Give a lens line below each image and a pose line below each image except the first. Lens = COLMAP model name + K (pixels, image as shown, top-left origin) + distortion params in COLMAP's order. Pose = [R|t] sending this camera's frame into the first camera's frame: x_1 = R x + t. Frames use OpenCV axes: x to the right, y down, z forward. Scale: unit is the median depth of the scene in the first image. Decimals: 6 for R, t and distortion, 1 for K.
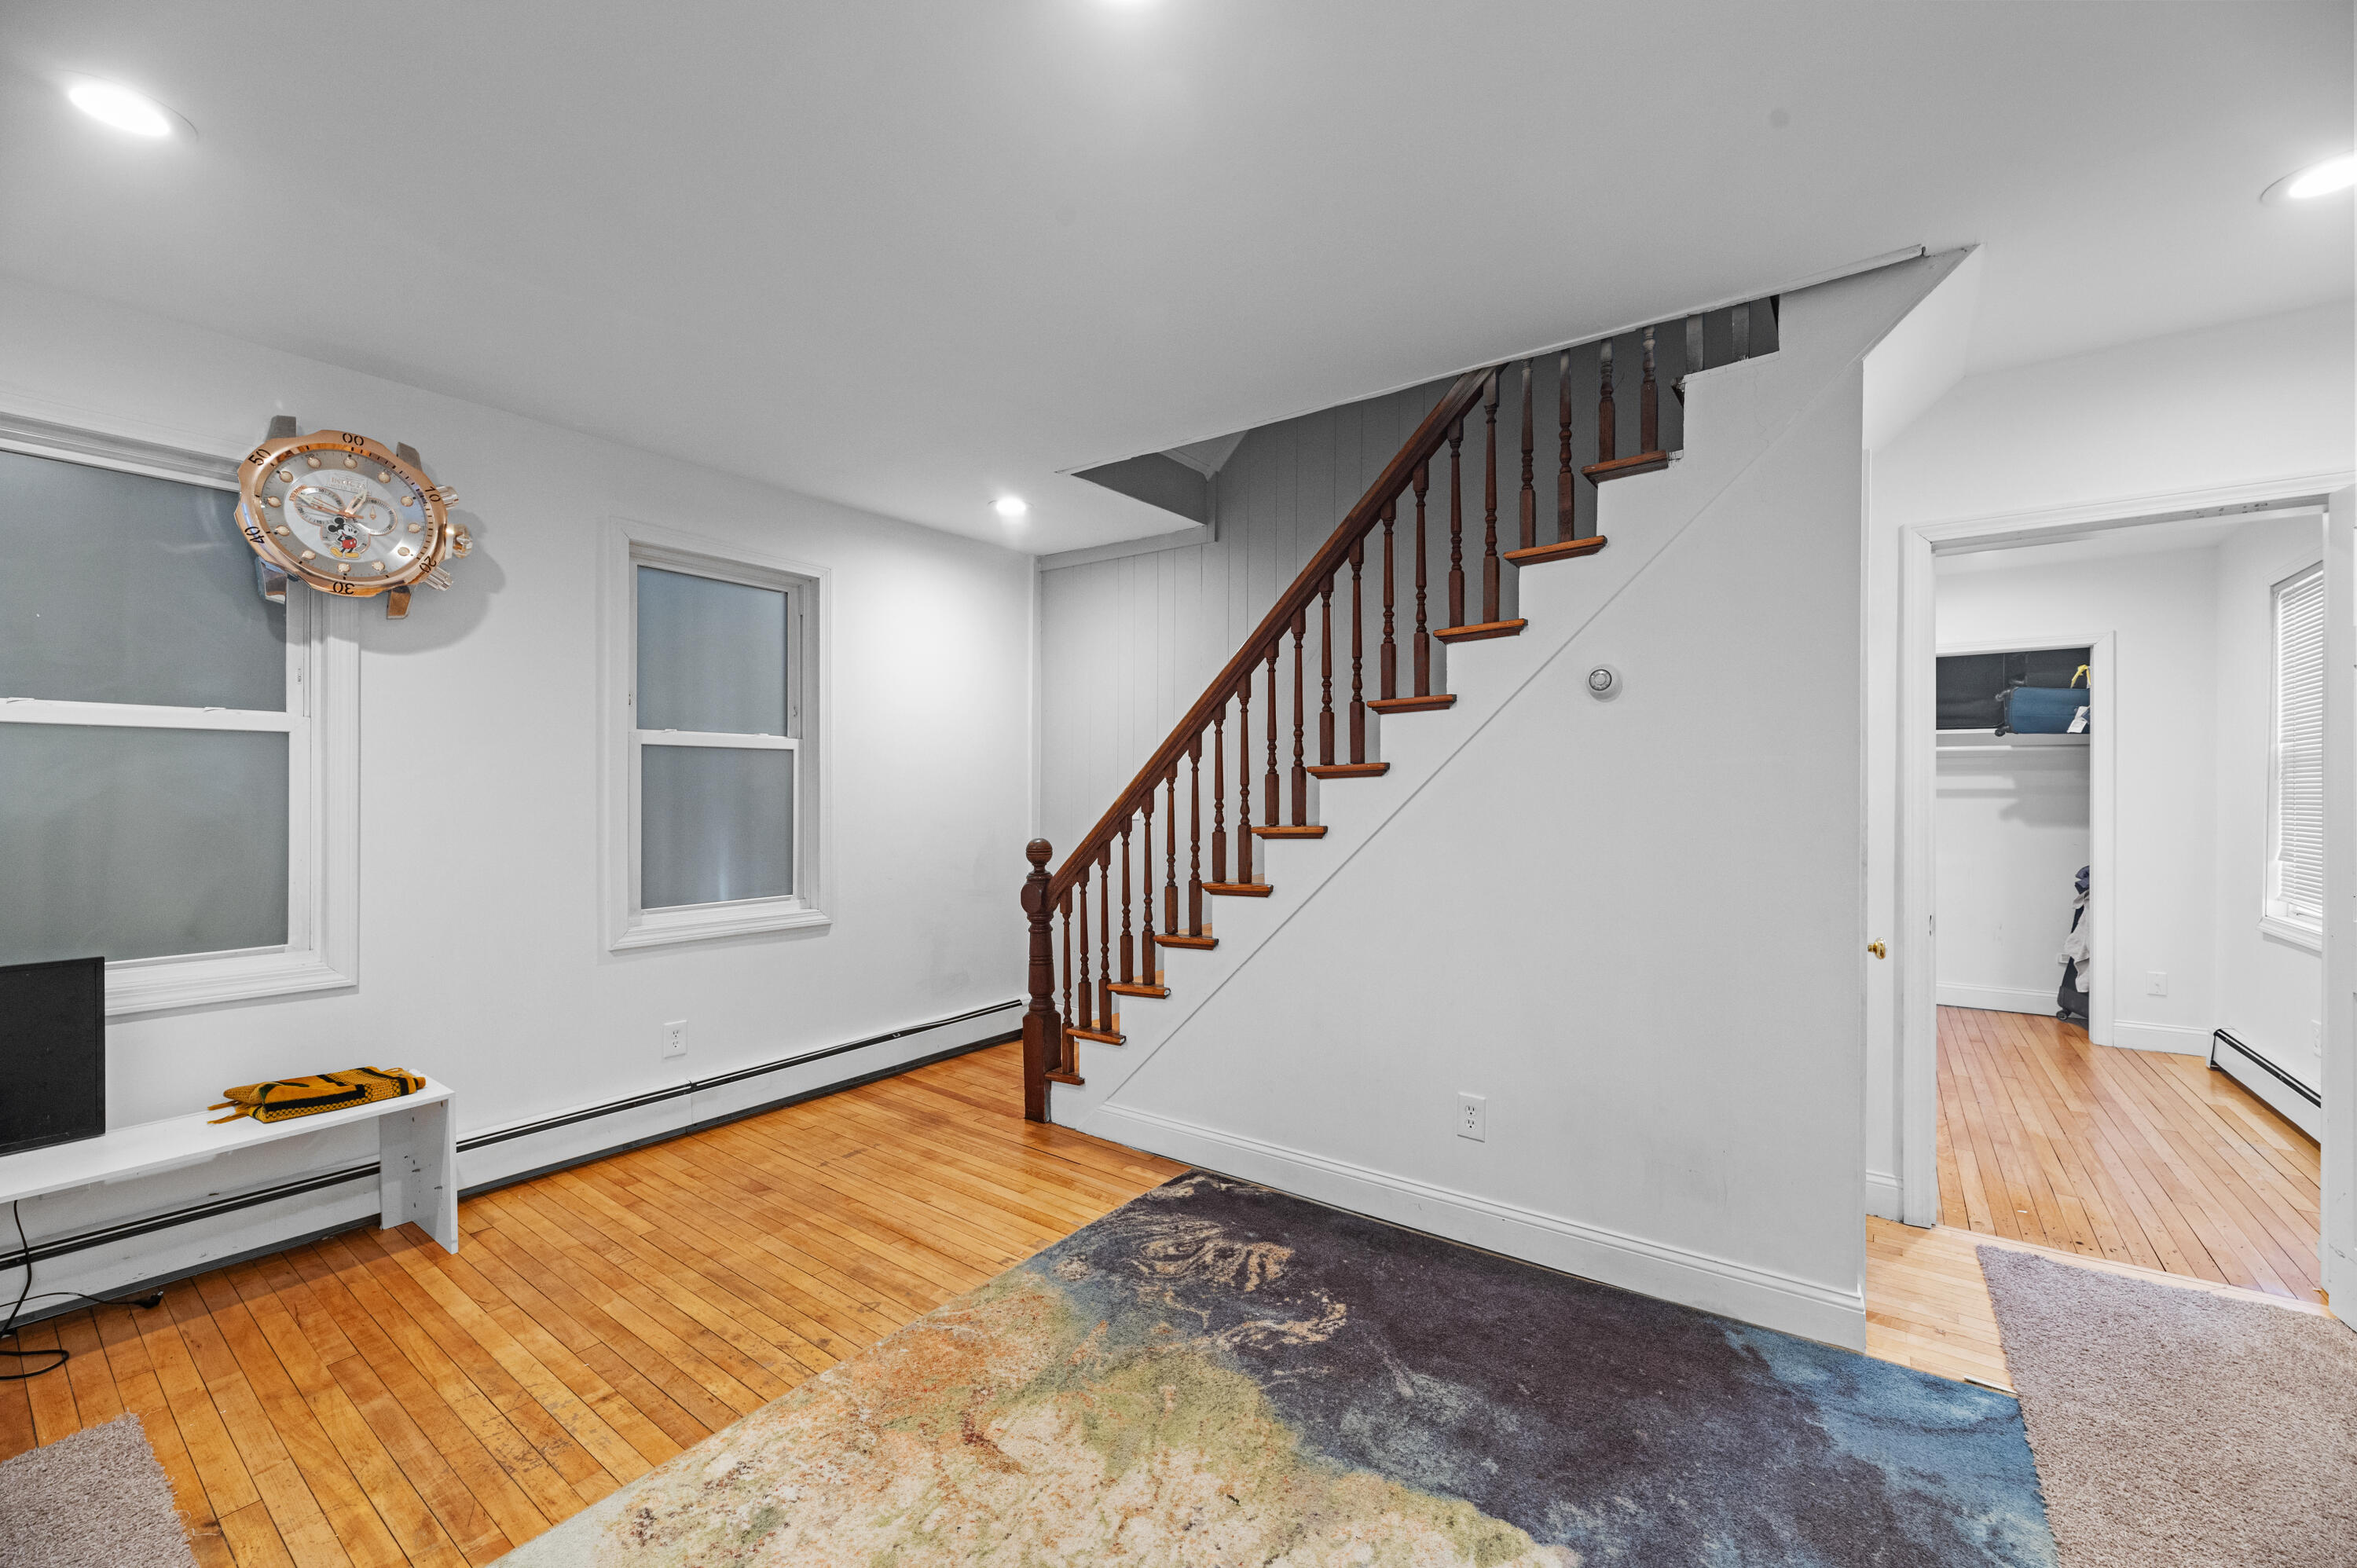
lens RADIAL K [[928.0, 0, 1185.3], [0, 928.0, 788.6], [0, 0, 1]] dist [0.000780, -0.000069]
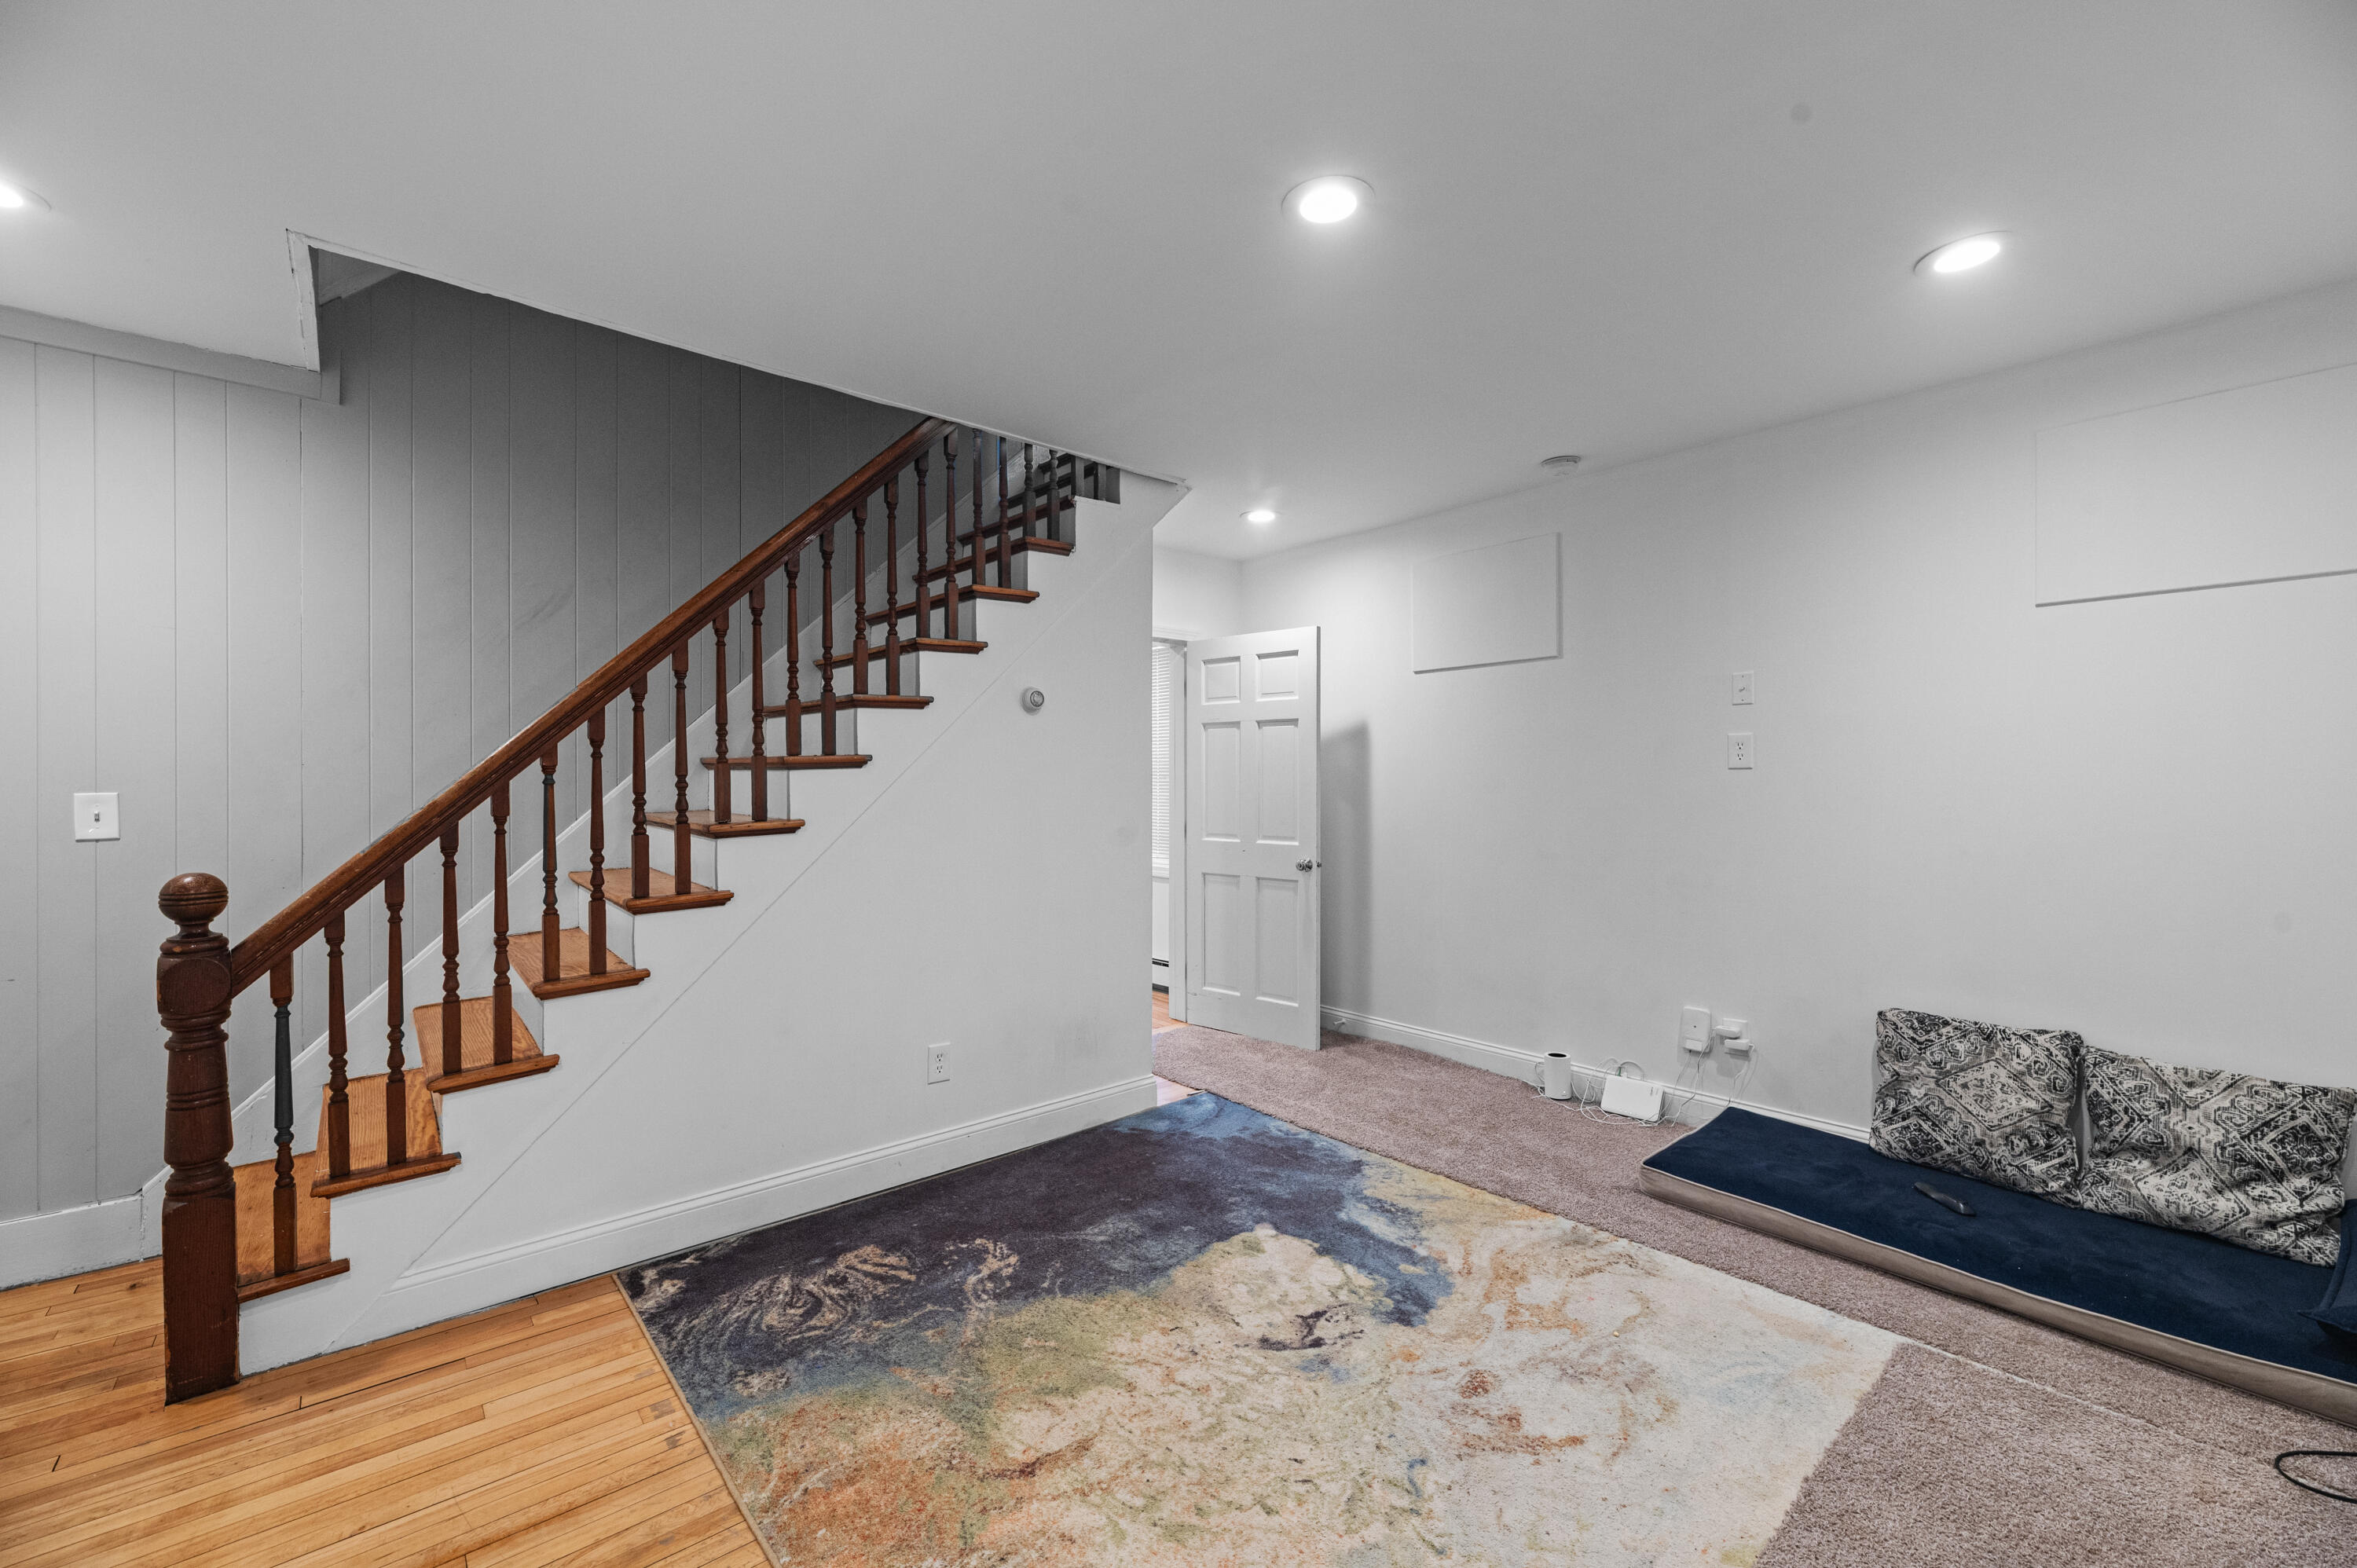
lens RADIAL K [[952.9, 0, 1172.1], [0, 952.9, 794.4], [0, 0, 1]] dist [0.002629, -0.000039]
pose [[0.239239, -0.013971, 0.970860, -0.990545], [0.004733, 0.999901, 0.013222, 0.005068], [-0.970949, 0.001432, 0.239282, 0.555281]]
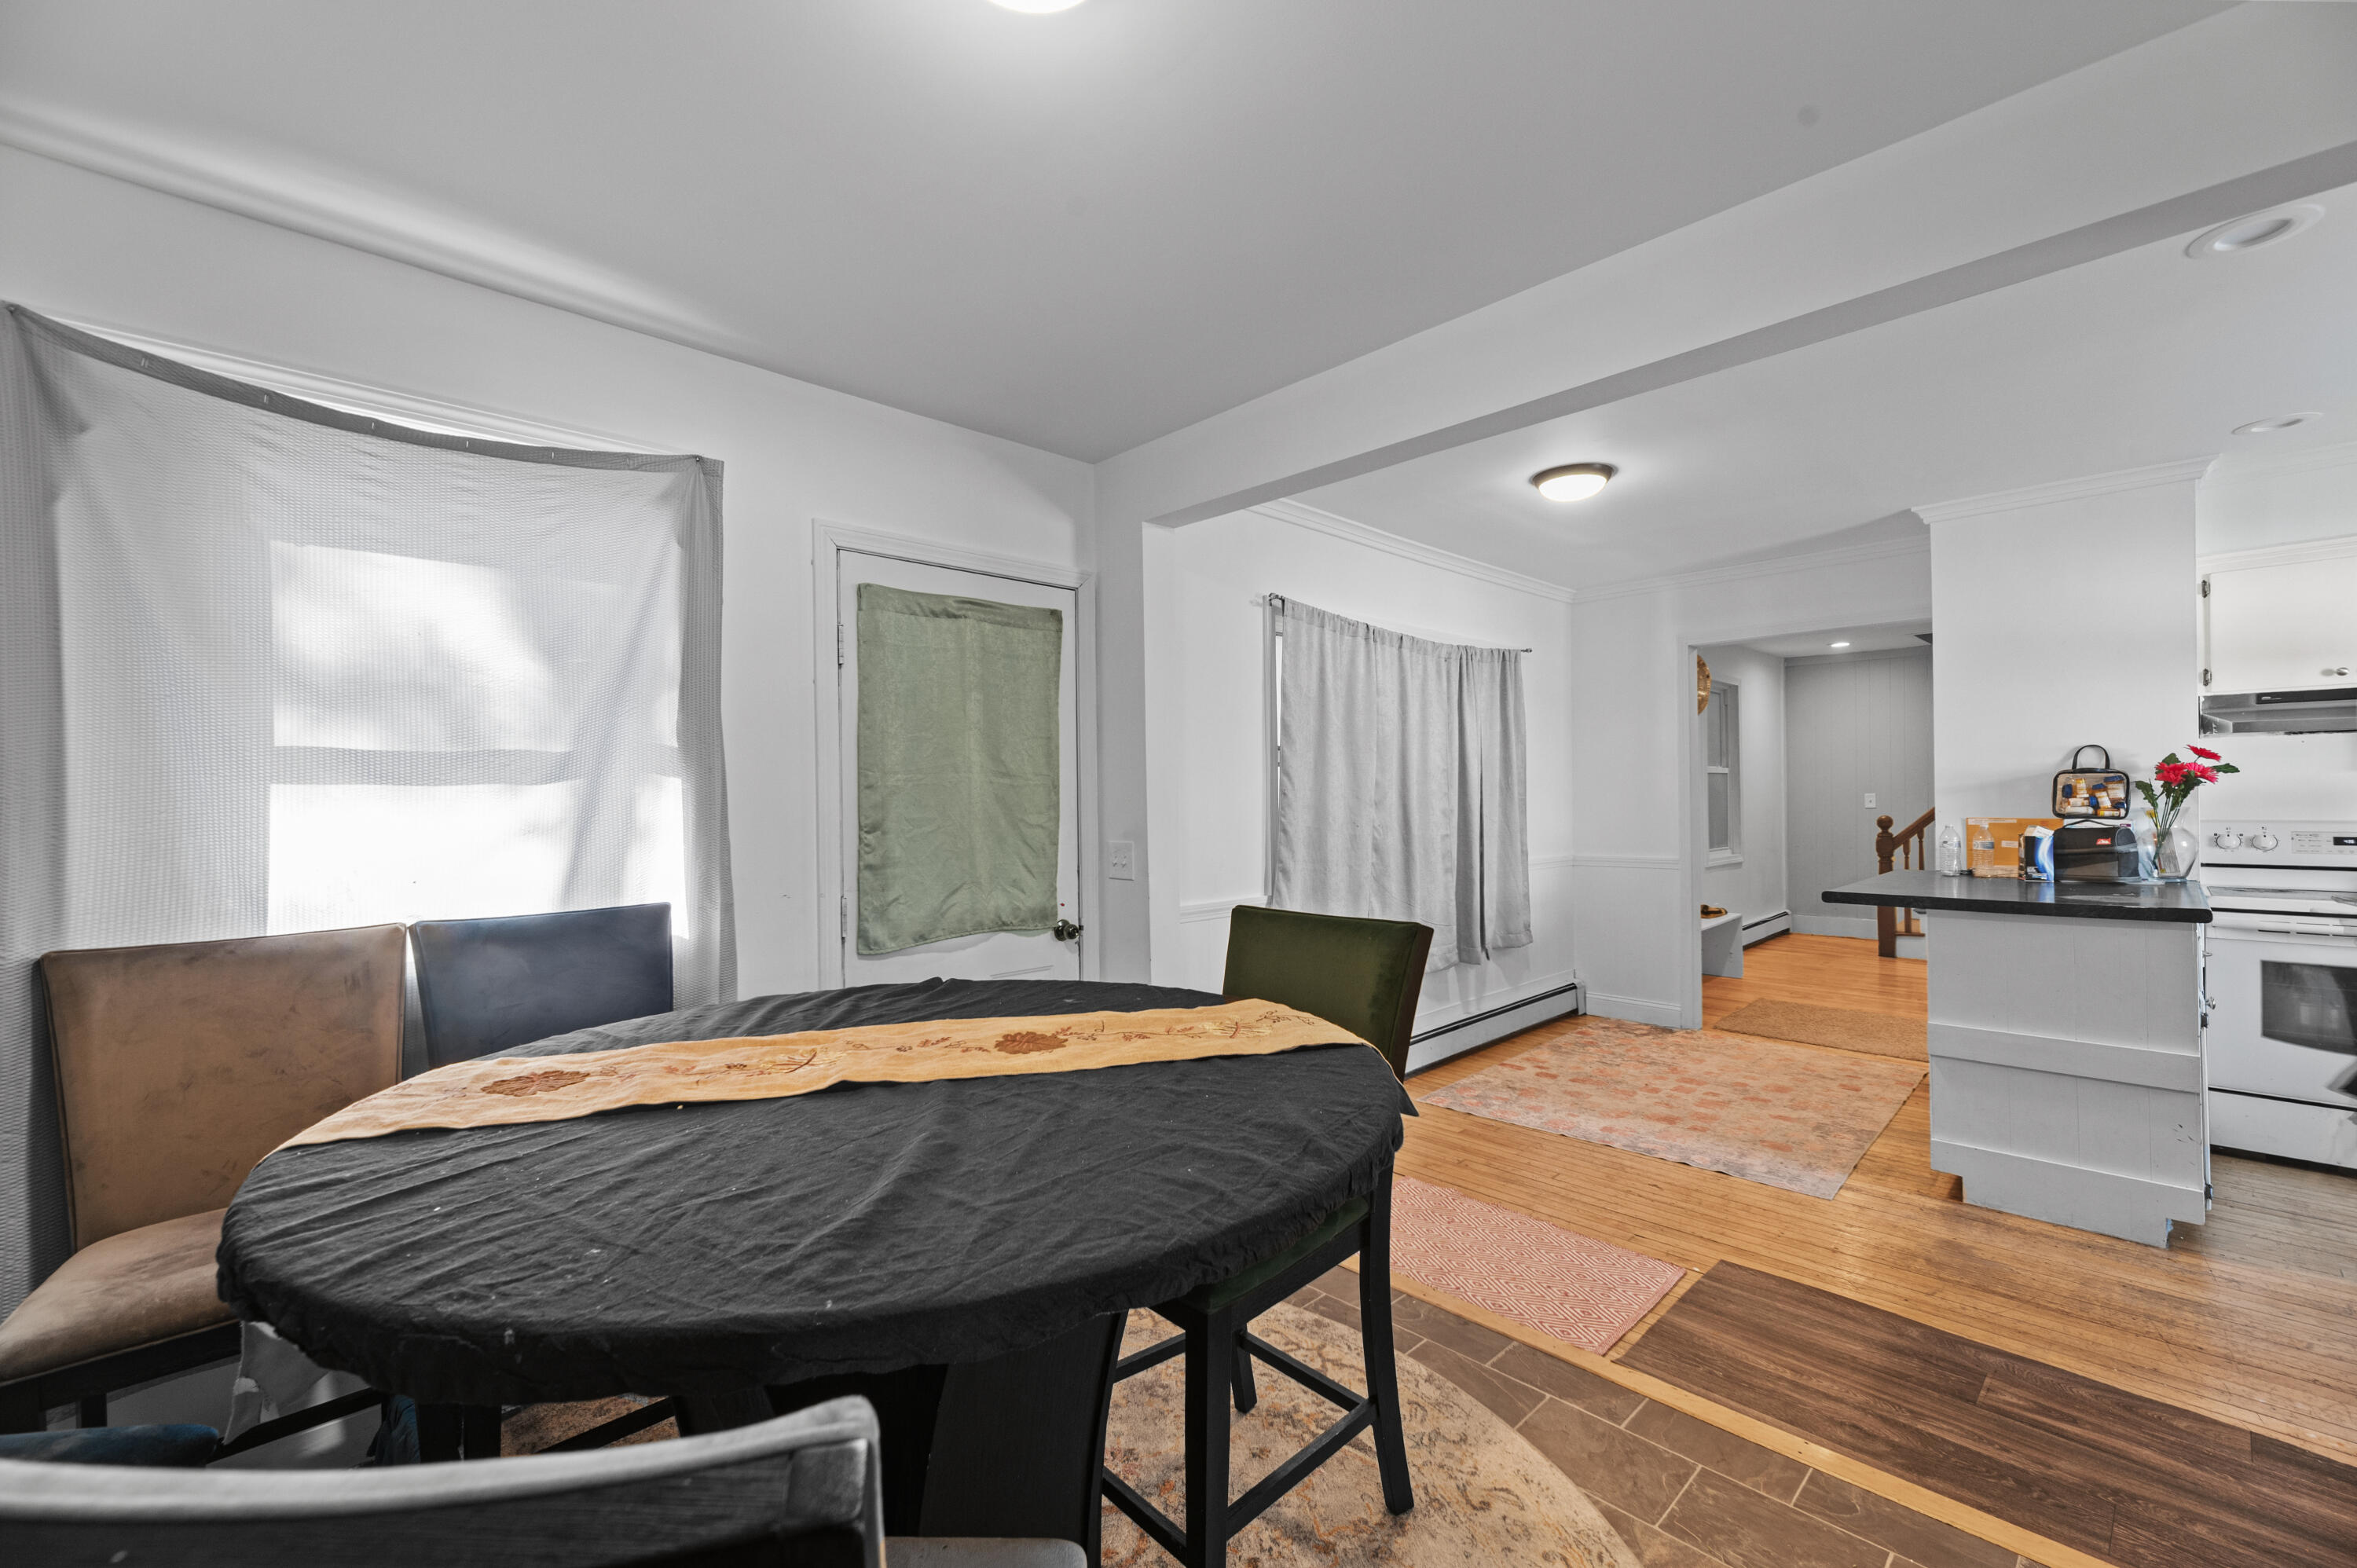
lens RADIAL K [[952.9, 0, 1172.1], [0, 952.9, 794.4], [0, 0, 1]] dist [0.002629, -0.000039]
pose [[0.983560, -0.013795, -0.180052, -2.297213], [0.014182, 0.999899, 0.000863, -0.027657], [0.180022, -0.003402, 0.983657, -2.306238]]
